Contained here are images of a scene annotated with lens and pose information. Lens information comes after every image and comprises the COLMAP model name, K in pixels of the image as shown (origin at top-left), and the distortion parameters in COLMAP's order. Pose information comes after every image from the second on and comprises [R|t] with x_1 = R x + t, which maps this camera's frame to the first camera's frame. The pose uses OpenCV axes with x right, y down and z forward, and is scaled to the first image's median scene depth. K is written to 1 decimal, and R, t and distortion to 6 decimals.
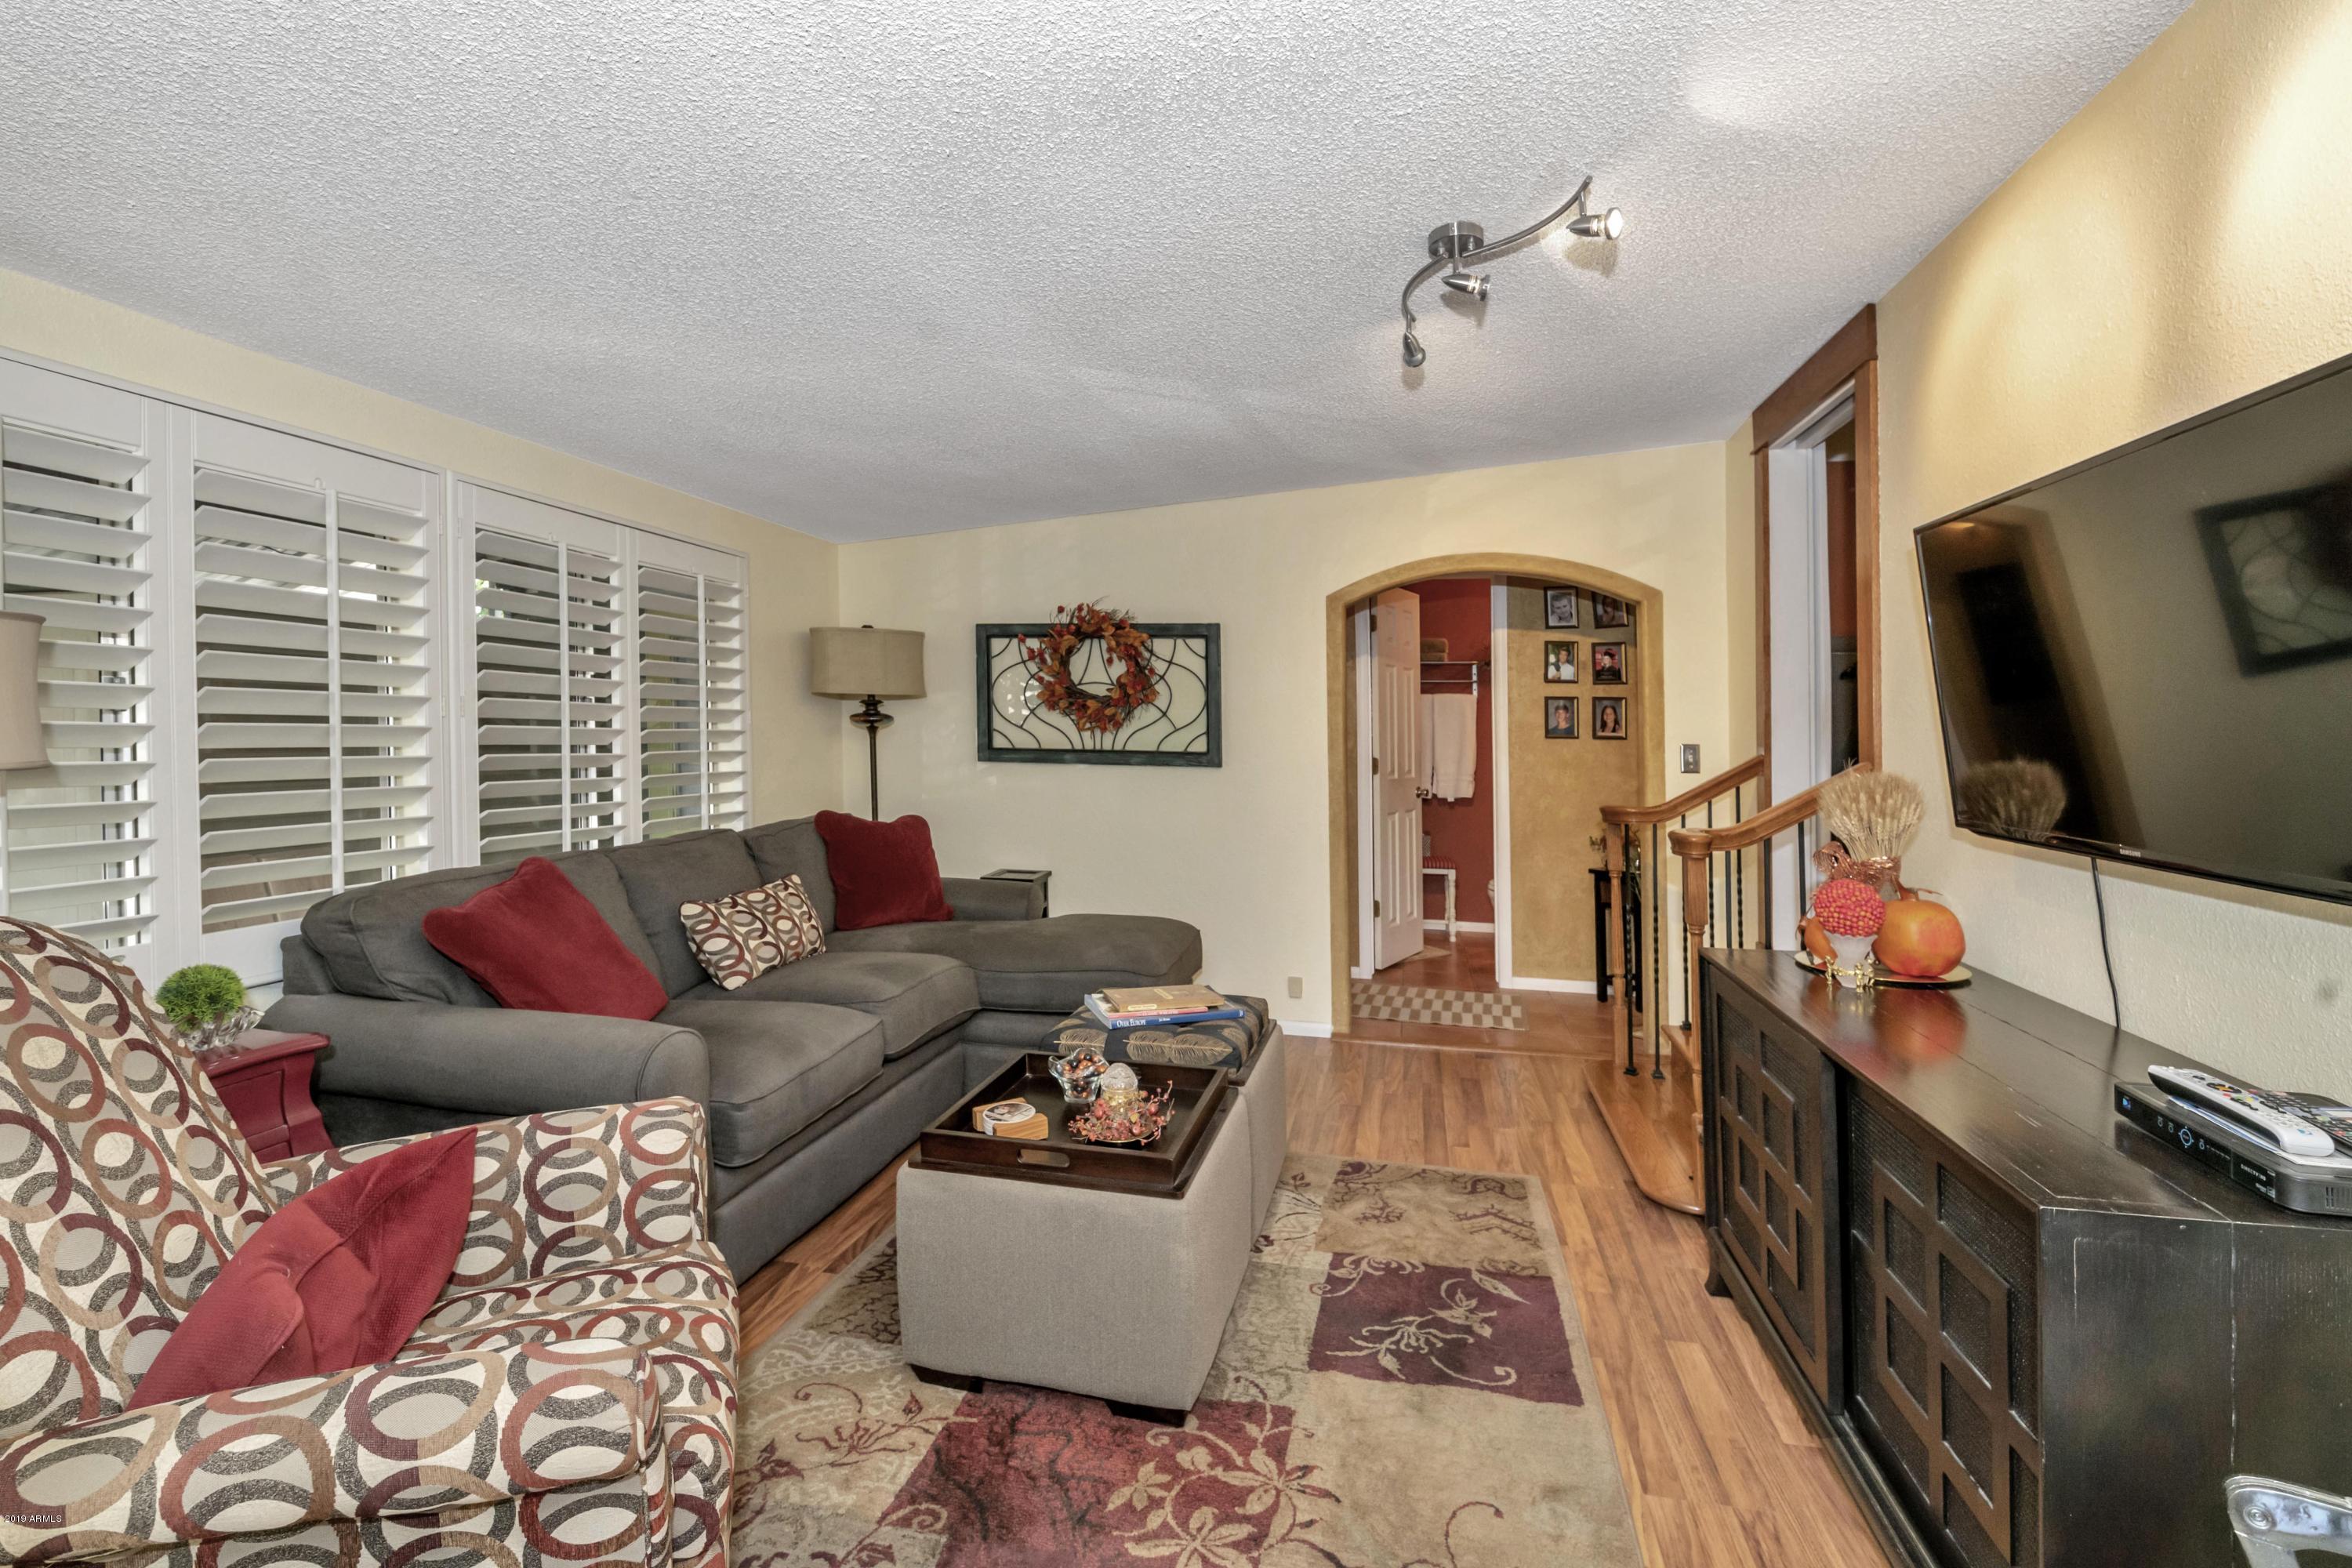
lens RADIAL K [[1037.4, 0, 1180.4], [0, 1037.4, 745.0], [0, 0, 1]] dist [0.001051, -0.006799]
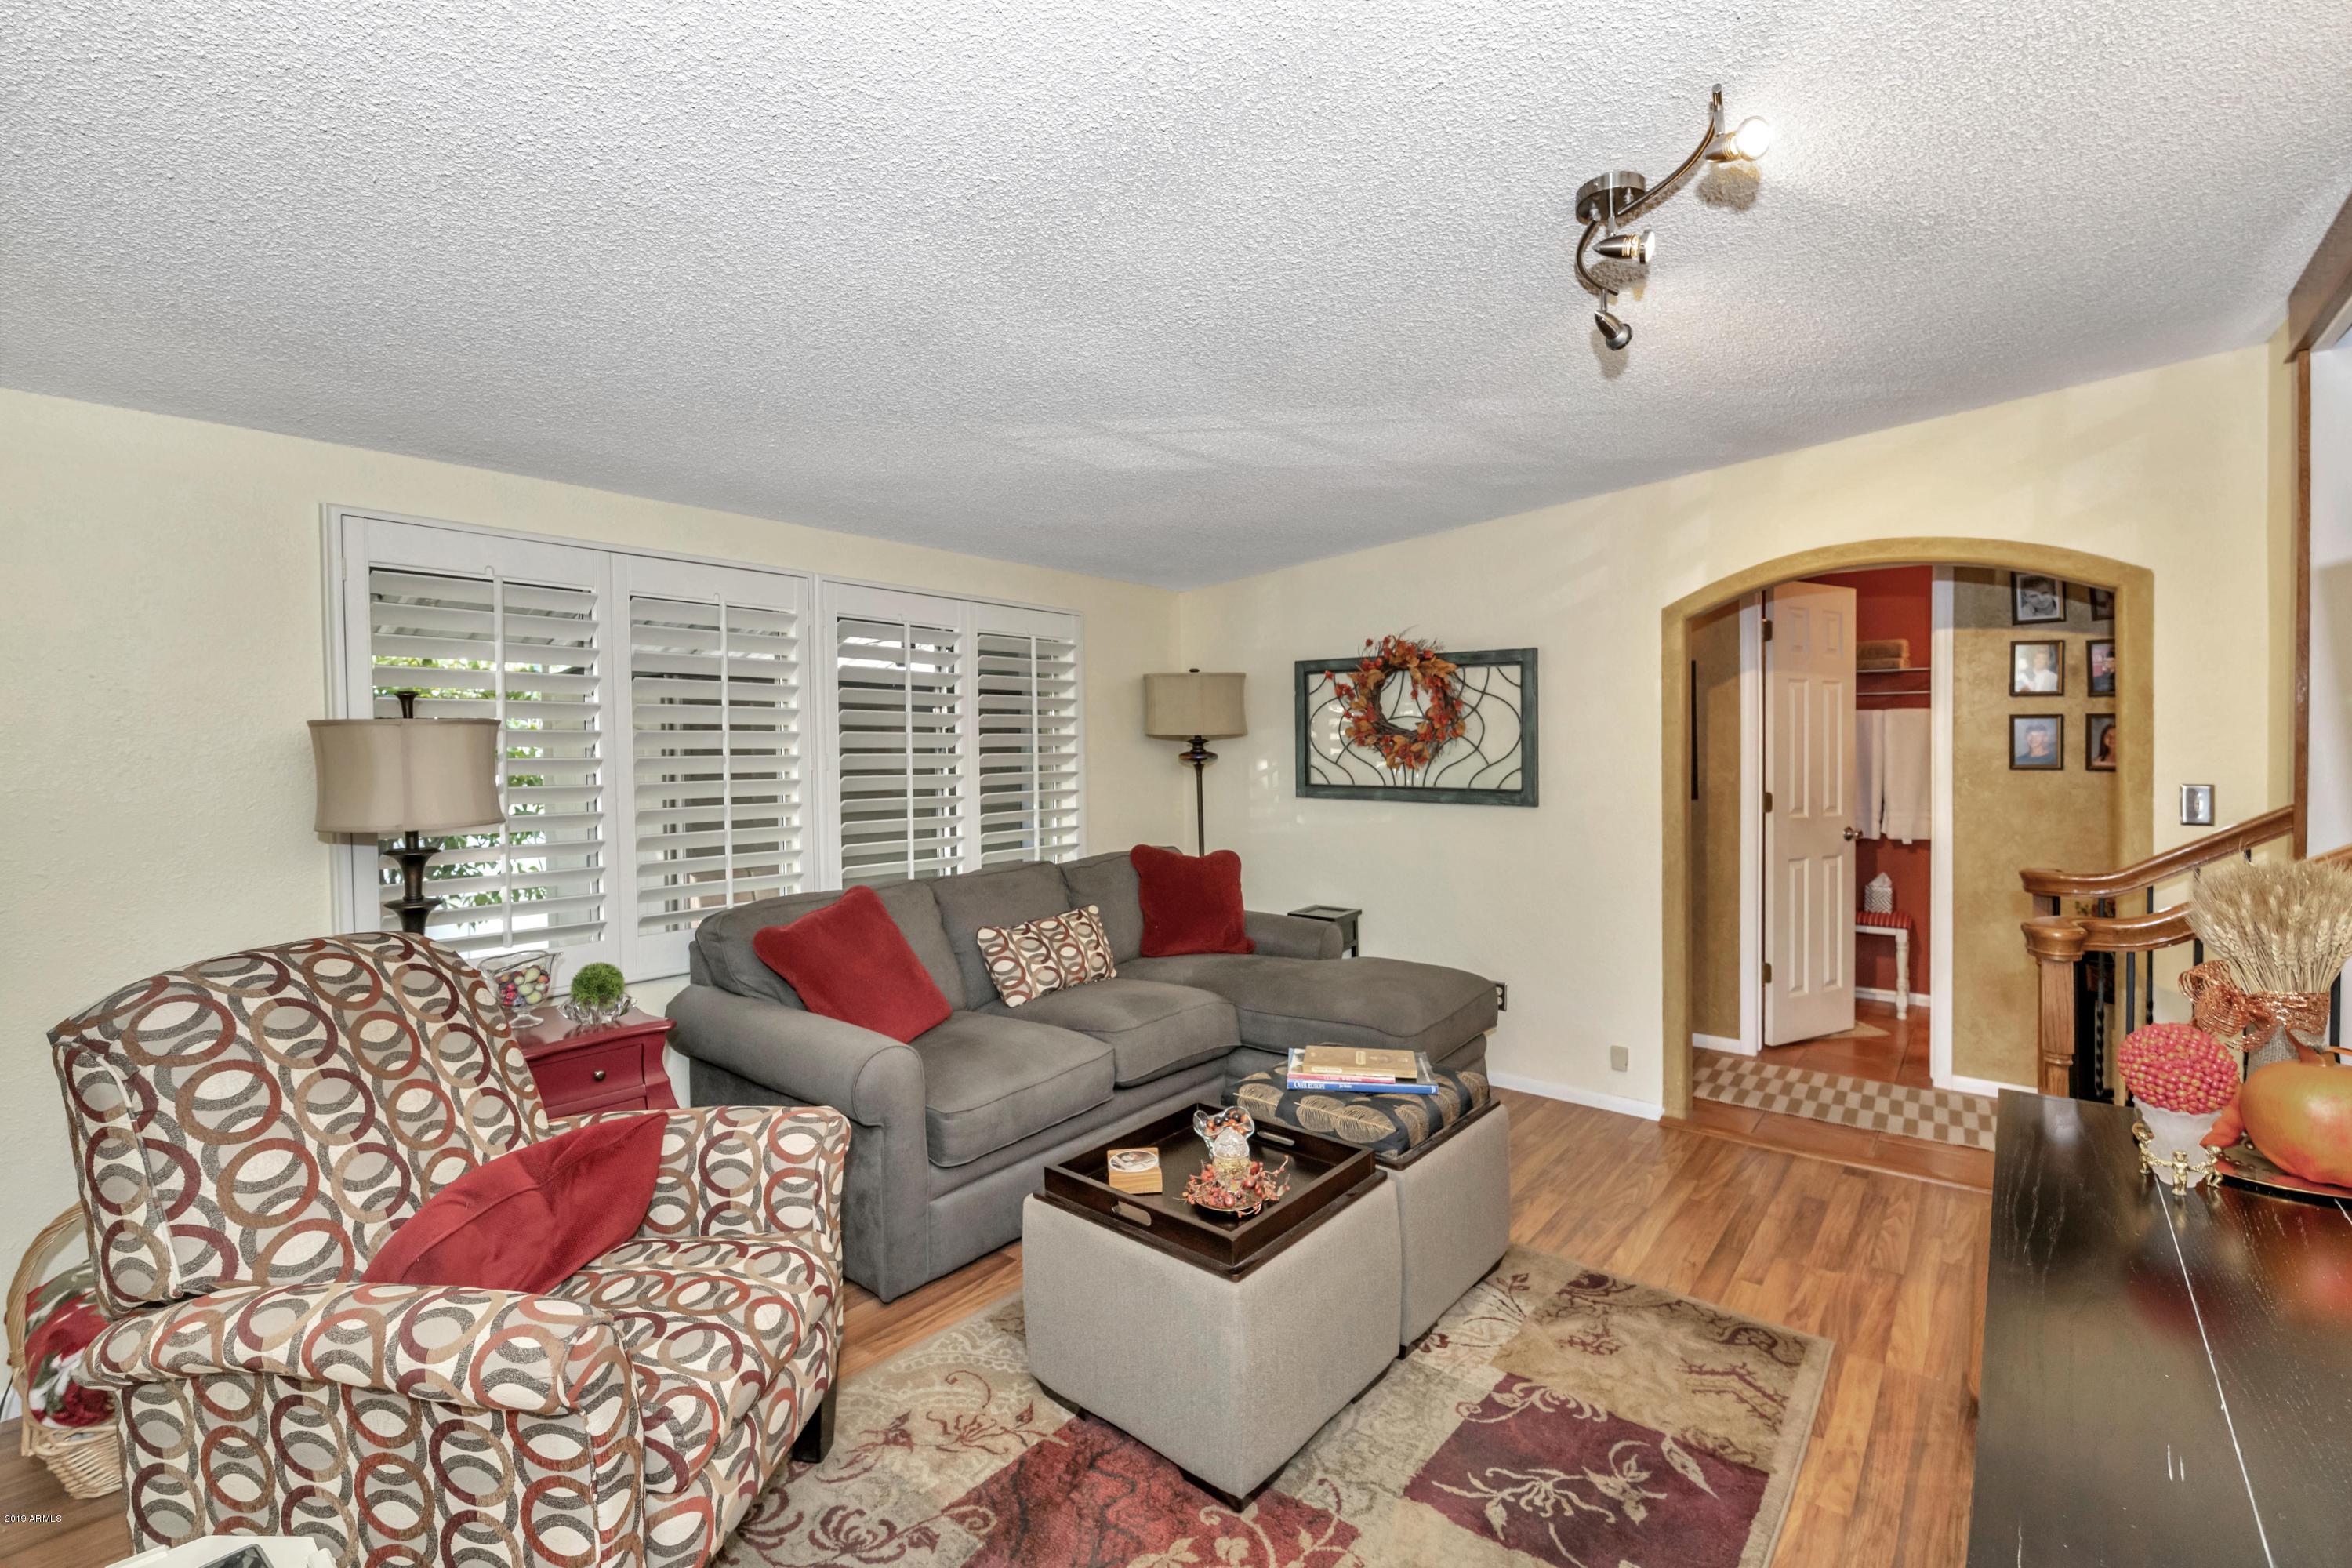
lens RADIAL K [[1030.9, 0, 1176.0], [0, 1030.9, 784.0], [0, 0, 1]] dist [0.002195, -0.009692]
pose [[0.890408, -0.000691, -0.455162, 0.241676], [0.011991, 0.999687, 0.021939, -0.031705], [0.455005, -0.024993, 0.890138, 0.077727]]
